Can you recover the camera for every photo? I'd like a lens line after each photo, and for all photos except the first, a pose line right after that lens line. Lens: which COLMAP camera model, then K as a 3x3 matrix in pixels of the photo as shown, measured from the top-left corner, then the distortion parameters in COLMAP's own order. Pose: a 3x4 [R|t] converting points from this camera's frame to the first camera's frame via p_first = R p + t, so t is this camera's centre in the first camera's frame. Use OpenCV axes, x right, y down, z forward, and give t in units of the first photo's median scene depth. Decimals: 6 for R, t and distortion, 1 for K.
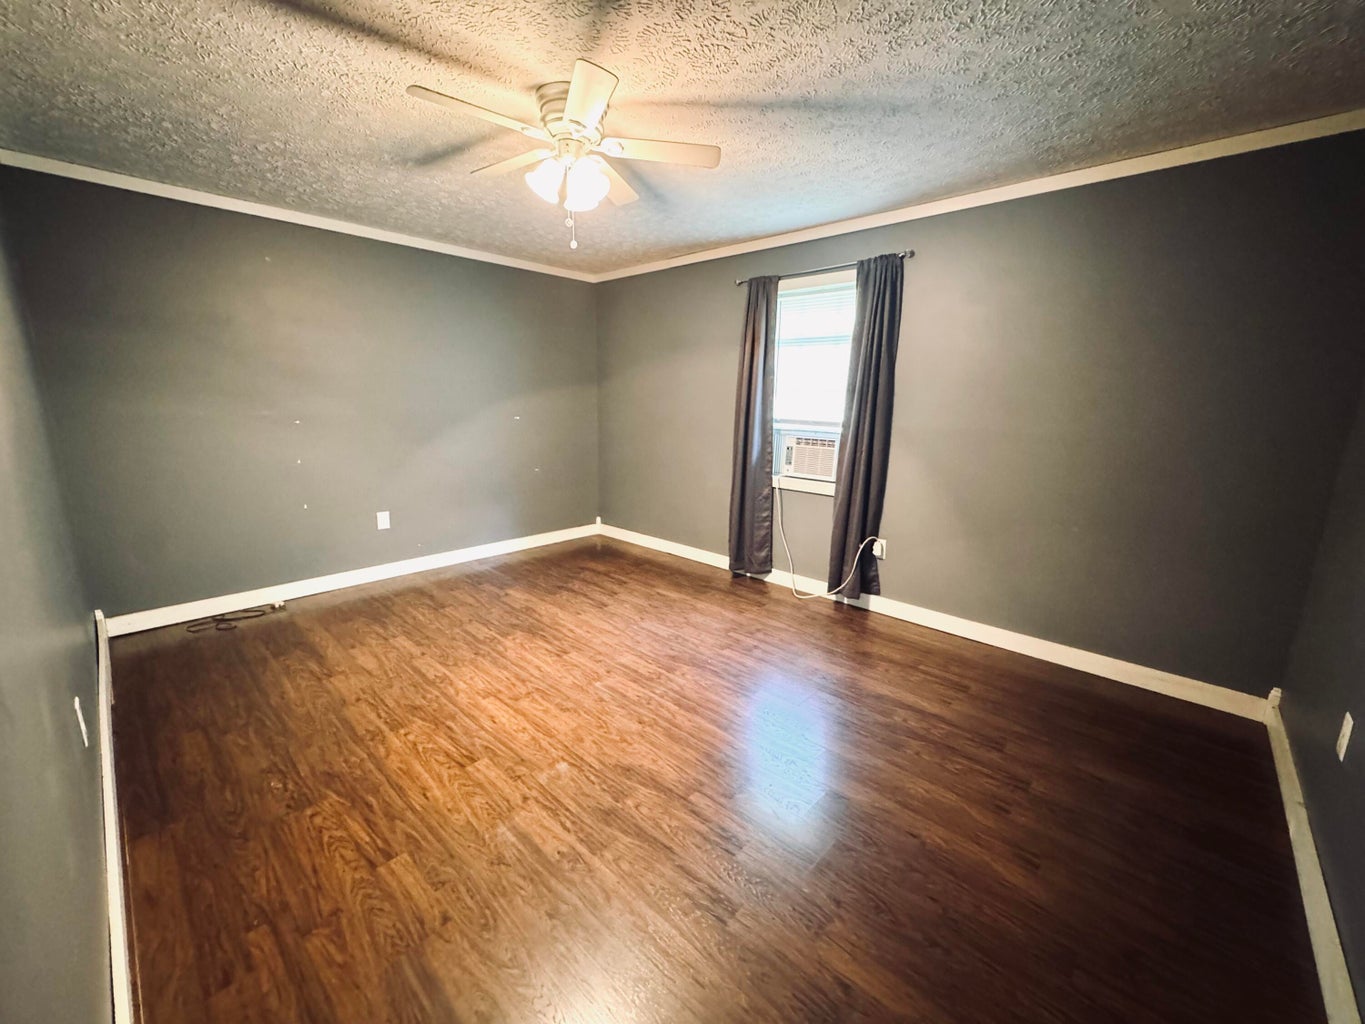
lens RADIAL K [[543.6, 0, 684.5], [0, 543.6, 510.8], [0, 0, 1]] dist [-0.002637, 0.000211]
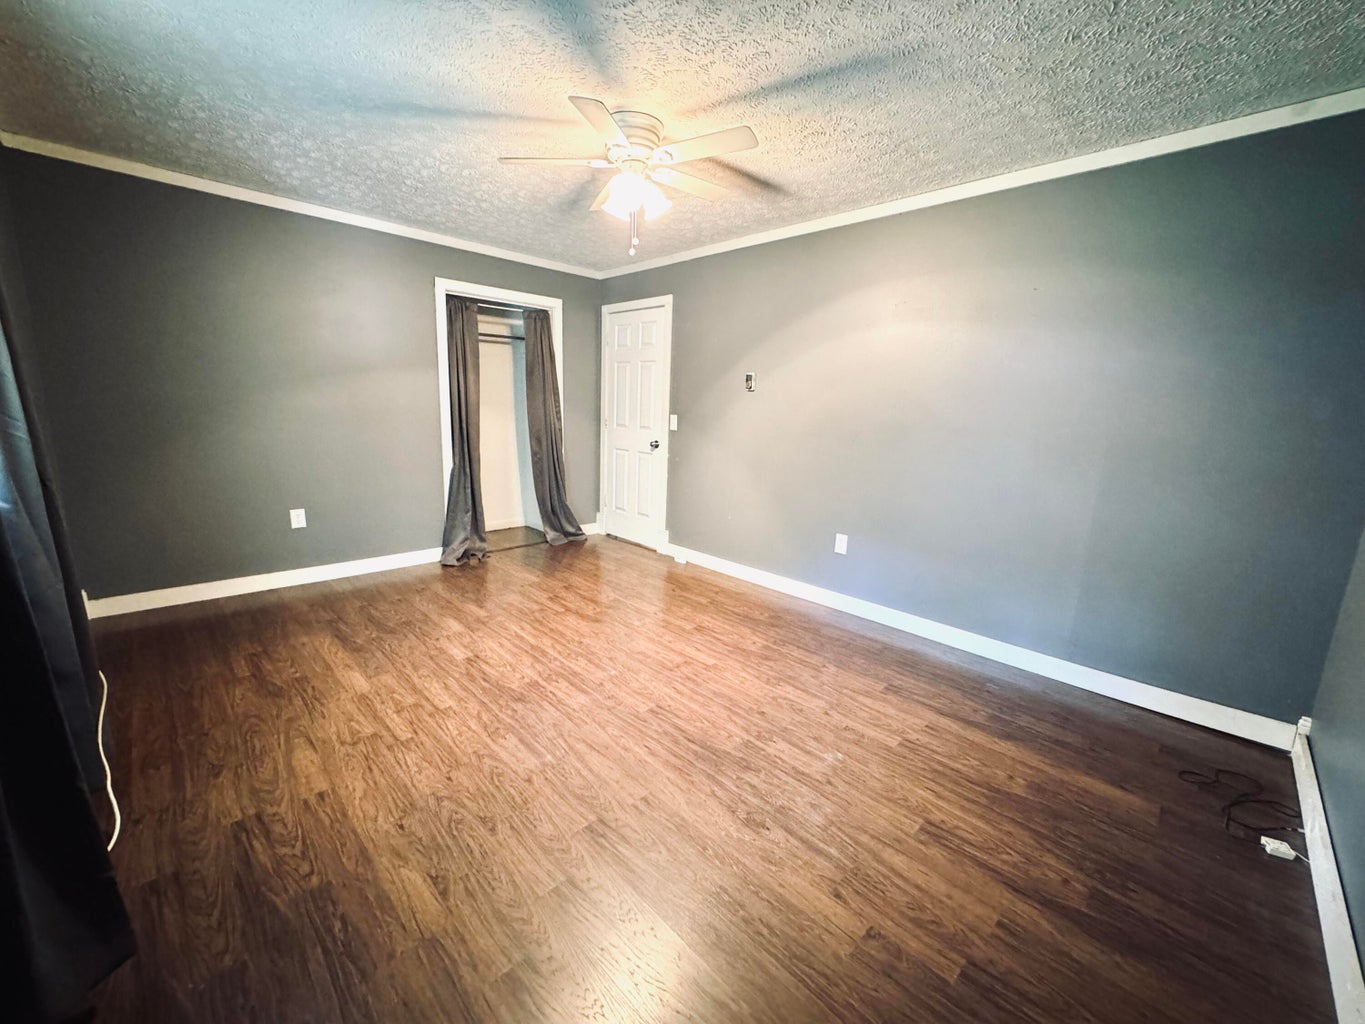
lens RADIAL K [[545.2, 0, 685.2], [0, 545.2, 508.4], [0, 0, 1]] dist [-0.001196, -0.000093]
pose [[-0.997738, -0.058814, 0.032556, -0.317251], [-0.041633, 0.920858, 0.387669, -0.366961], [-0.052780, 0.385436, -0.921224, 1.863948]]
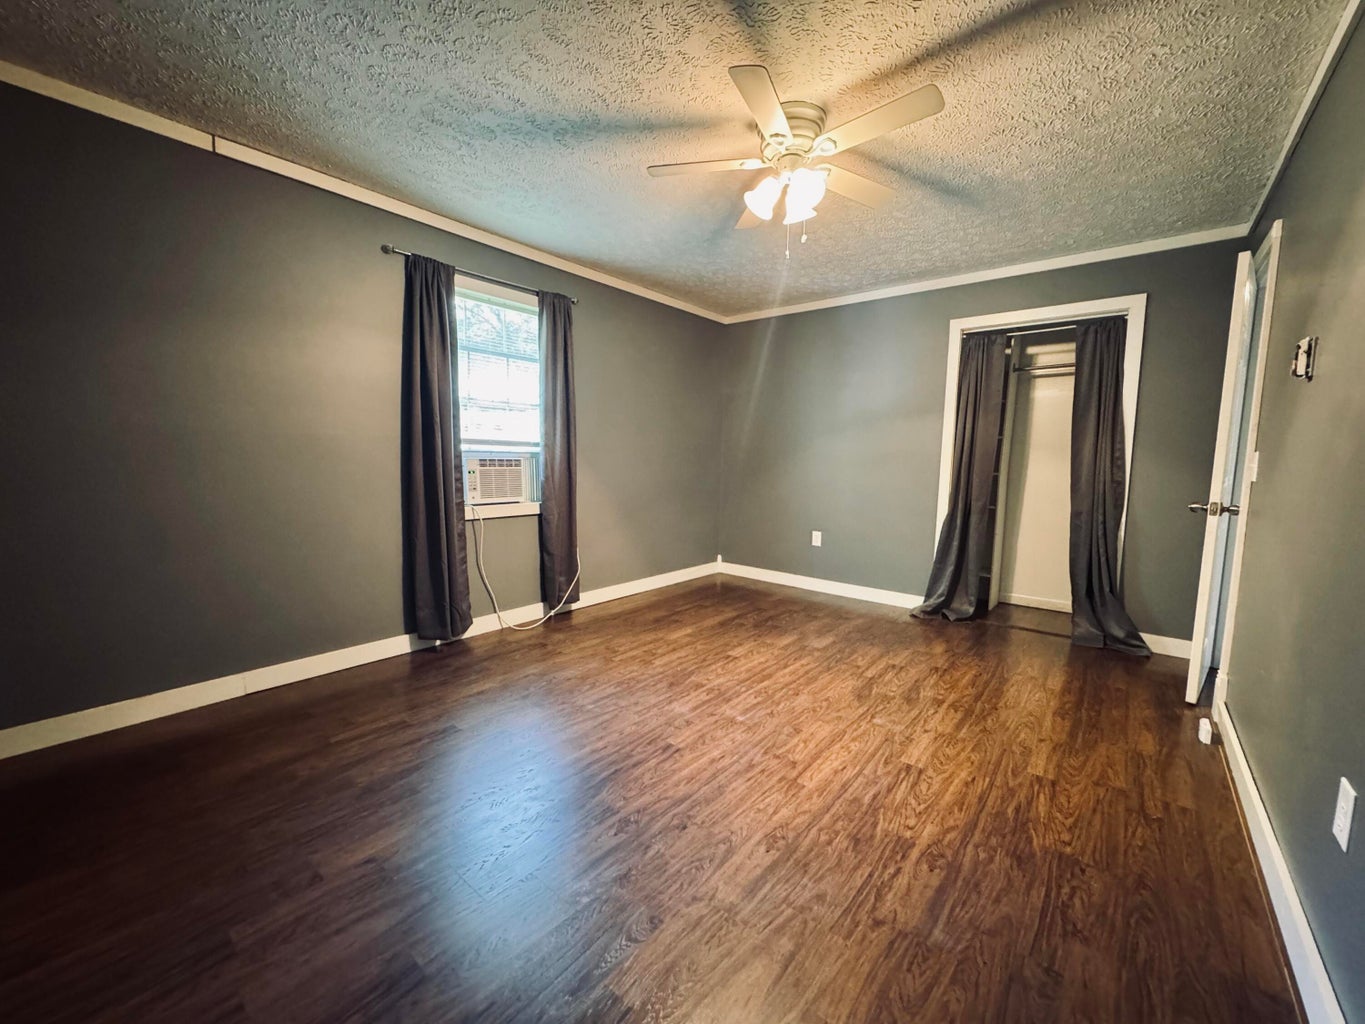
lens RADIAL K [[543.6, 0, 684.5], [0, 543.6, 510.8], [0, 0, 1]] dist [-0.002637, 0.000211]
pose [[-0.054515, -0.118967, 0.991400, -1.044351], [0.187750, 0.973946, 0.127197, -0.155608], [-0.980703, 0.193069, -0.030759, 1.088122]]
